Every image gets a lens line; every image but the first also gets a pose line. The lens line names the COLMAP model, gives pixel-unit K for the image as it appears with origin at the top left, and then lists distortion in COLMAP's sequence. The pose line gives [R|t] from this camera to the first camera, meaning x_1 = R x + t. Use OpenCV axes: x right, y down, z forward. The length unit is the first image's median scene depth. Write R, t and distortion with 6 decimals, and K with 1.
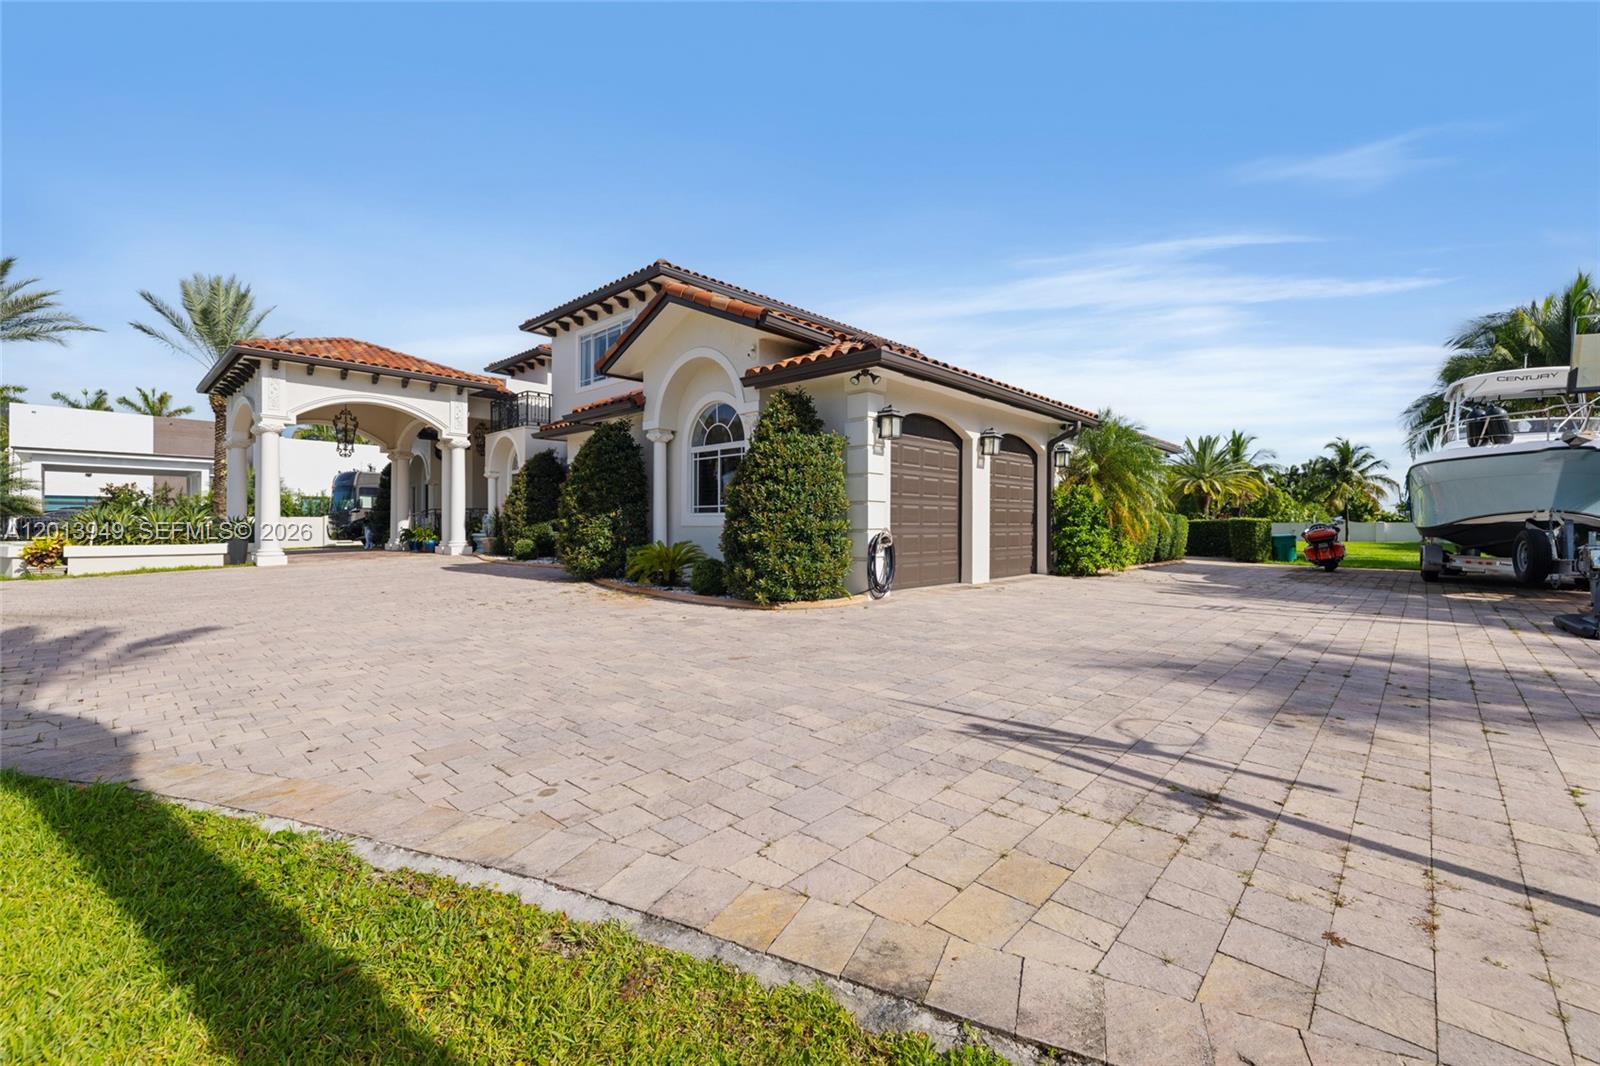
lens RADIAL K [[674.9, 0, 798.1], [0, 674.9, 526.5], [0, 0, 1]] dist [0.000230, 0.000588]
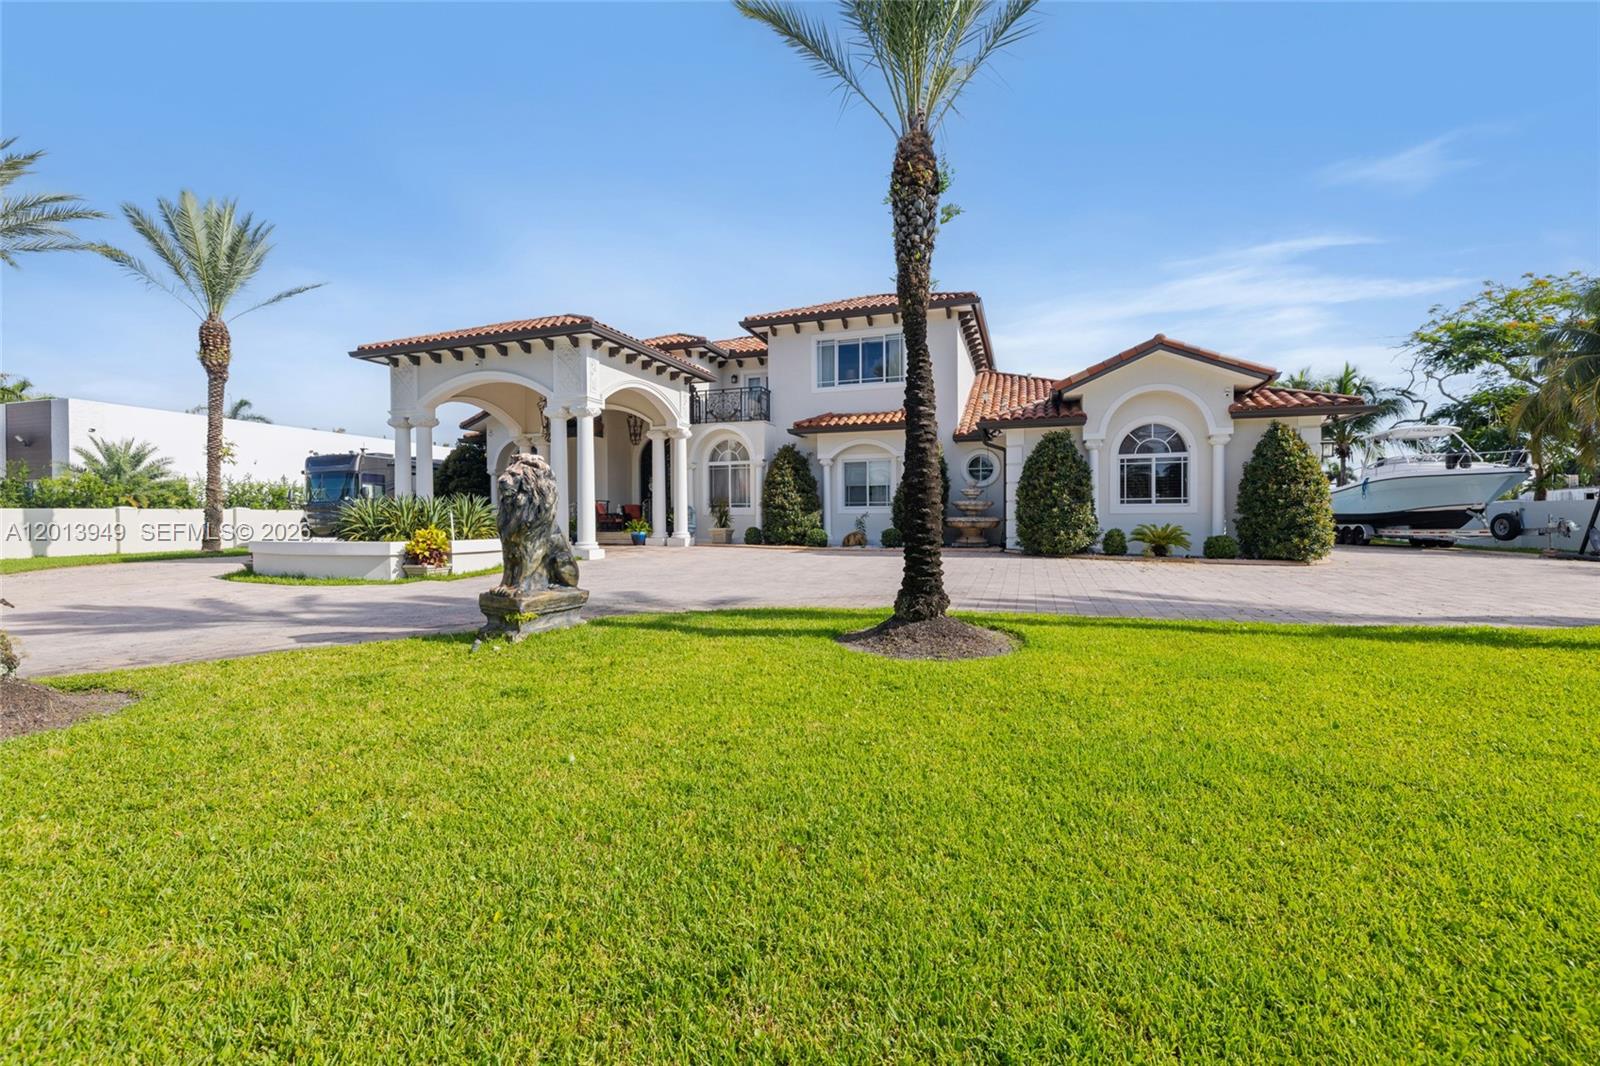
lens RADIAL K [[674.9, 0, 793.3], [0, 674.9, 525.5], [0, 0, 1]] dist [0.000230, 0.000588]
pose [[0.916368, -0.010417, 0.400201, -1.270118], [0.006547, 0.999918, 0.011036, 0.003610], [-0.400283, -0.007492, 0.916361, 0.042152]]
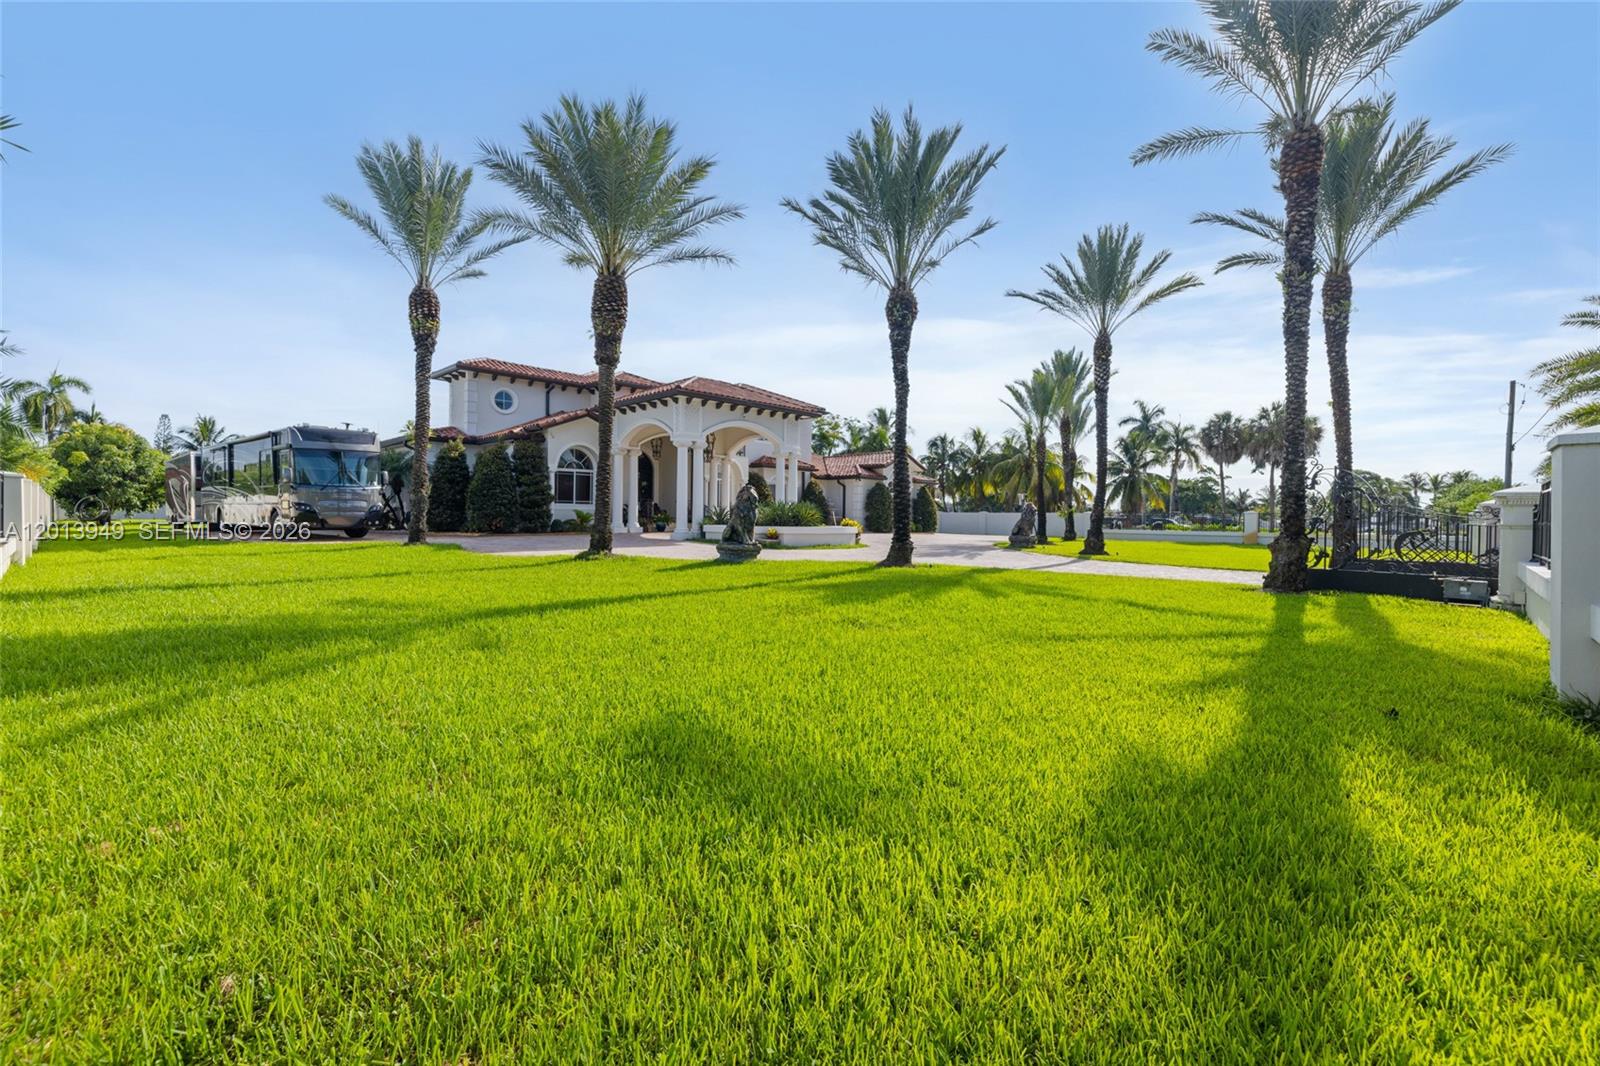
lens RADIAL K [[674.9, 0, 810.2], [0, 674.9, 526.0], [0, 0, 1]] dist [0.000230, 0.000588]
pose [[0.009693, -0.011337, 0.999889, -3.488432], [-0.008139, 0.999902, 0.011416, 0.011433], [-0.999920, -0.008248, 0.009599, 1.334990]]
